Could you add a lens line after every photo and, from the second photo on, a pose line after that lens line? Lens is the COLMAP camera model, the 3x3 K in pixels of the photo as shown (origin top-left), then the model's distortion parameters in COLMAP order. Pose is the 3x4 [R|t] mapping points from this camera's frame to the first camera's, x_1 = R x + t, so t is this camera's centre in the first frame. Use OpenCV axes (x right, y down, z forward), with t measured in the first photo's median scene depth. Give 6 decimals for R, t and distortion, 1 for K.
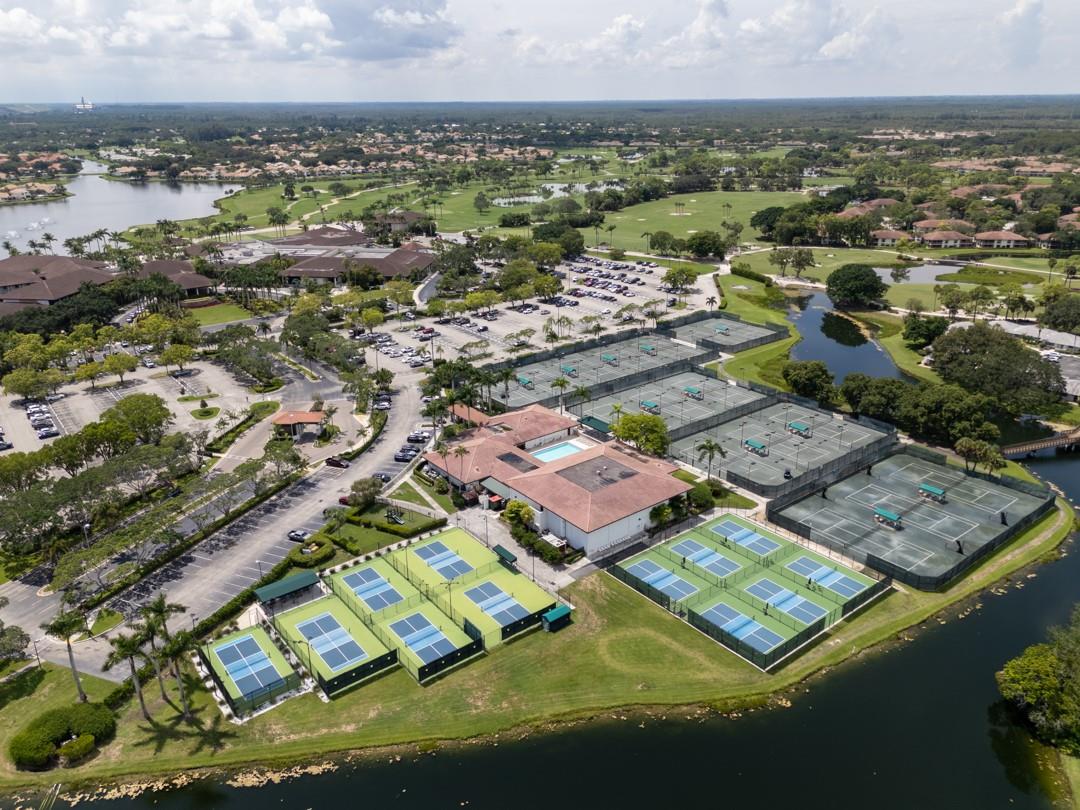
lens RADIAL K [[800.2, 0, 540.0], [0, 800.2, 405.0], [0, 0, 1]] dist [0.080765, -0.079182]
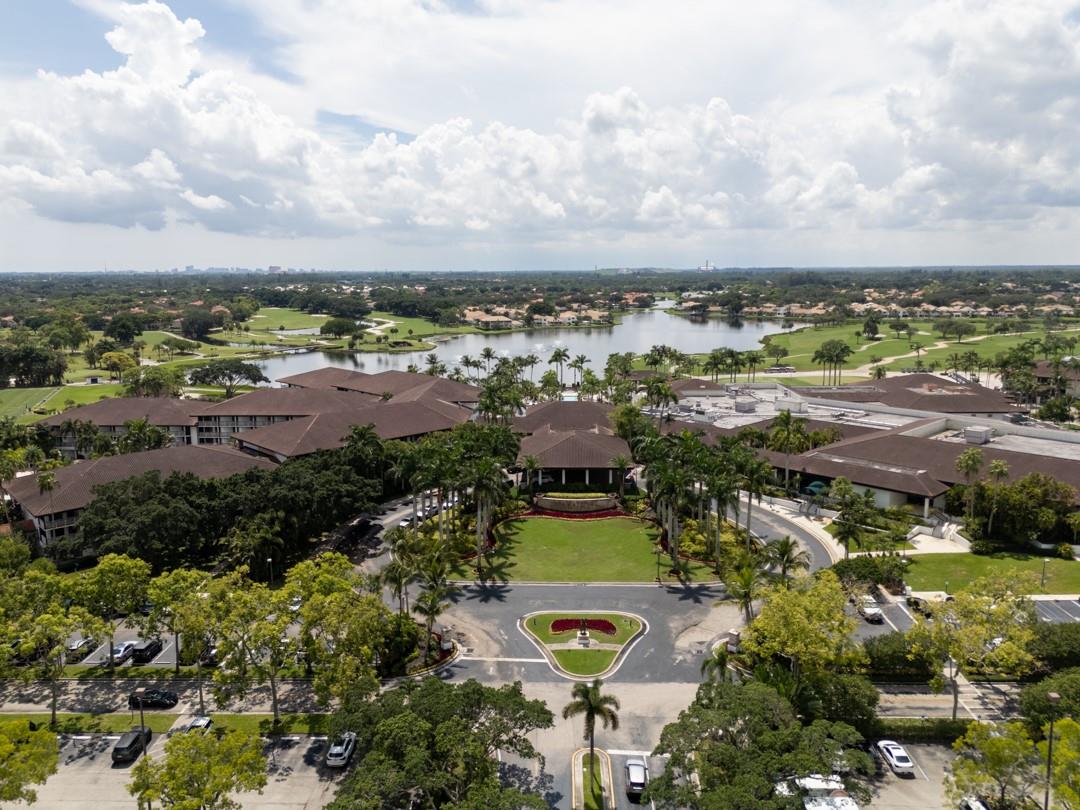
lens RADIAL K [[800.2, 0, 540.0], [0, 800.2, 405.0], [0, 0, 1]] dist [0.080765, -0.079182]
pose [[0.768976, 0.112455, -0.629308, -0.080368], [-0.229561, 0.967323, -0.107652, -0.058250], [0.596638, 0.227246, 0.769664, 0.297993]]
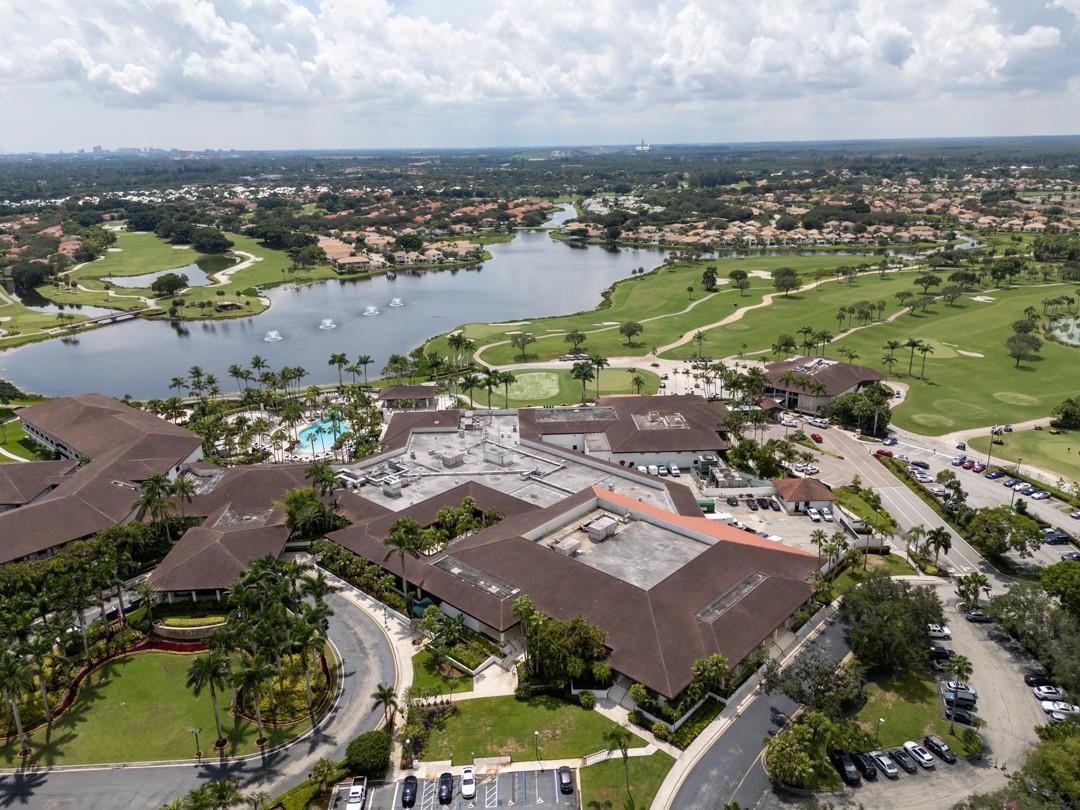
lens RADIAL K [[800.2, 0, 540.0], [0, 800.2, 405.0], [0, 0, 1]] dist [0.080765, -0.079182]
pose [[0.812220, 0.177410, -0.555720, -0.022899], [-0.199995, 0.979584, 0.020422, -0.133350], [0.547997, 0.094554, 0.831119, 0.333480]]
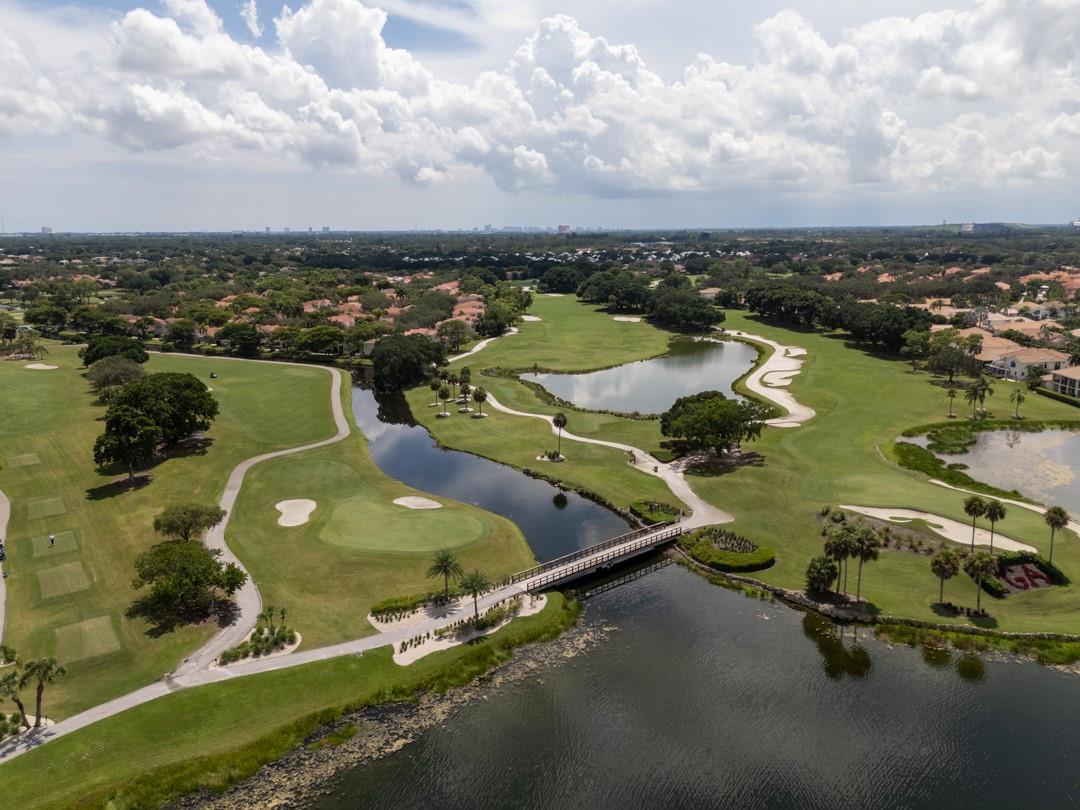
lens RADIAL K [[800.2, 0, 540.0], [0, 800.2, 405.0], [0, 0, 1]] dist [0.080765, -0.079182]
pose [[0.509730, 0.191980, -0.838641, -0.481228], [-0.305401, 0.951678, 0.032233, -0.153017], [0.804305, 0.239692, 0.543730, 0.538085]]
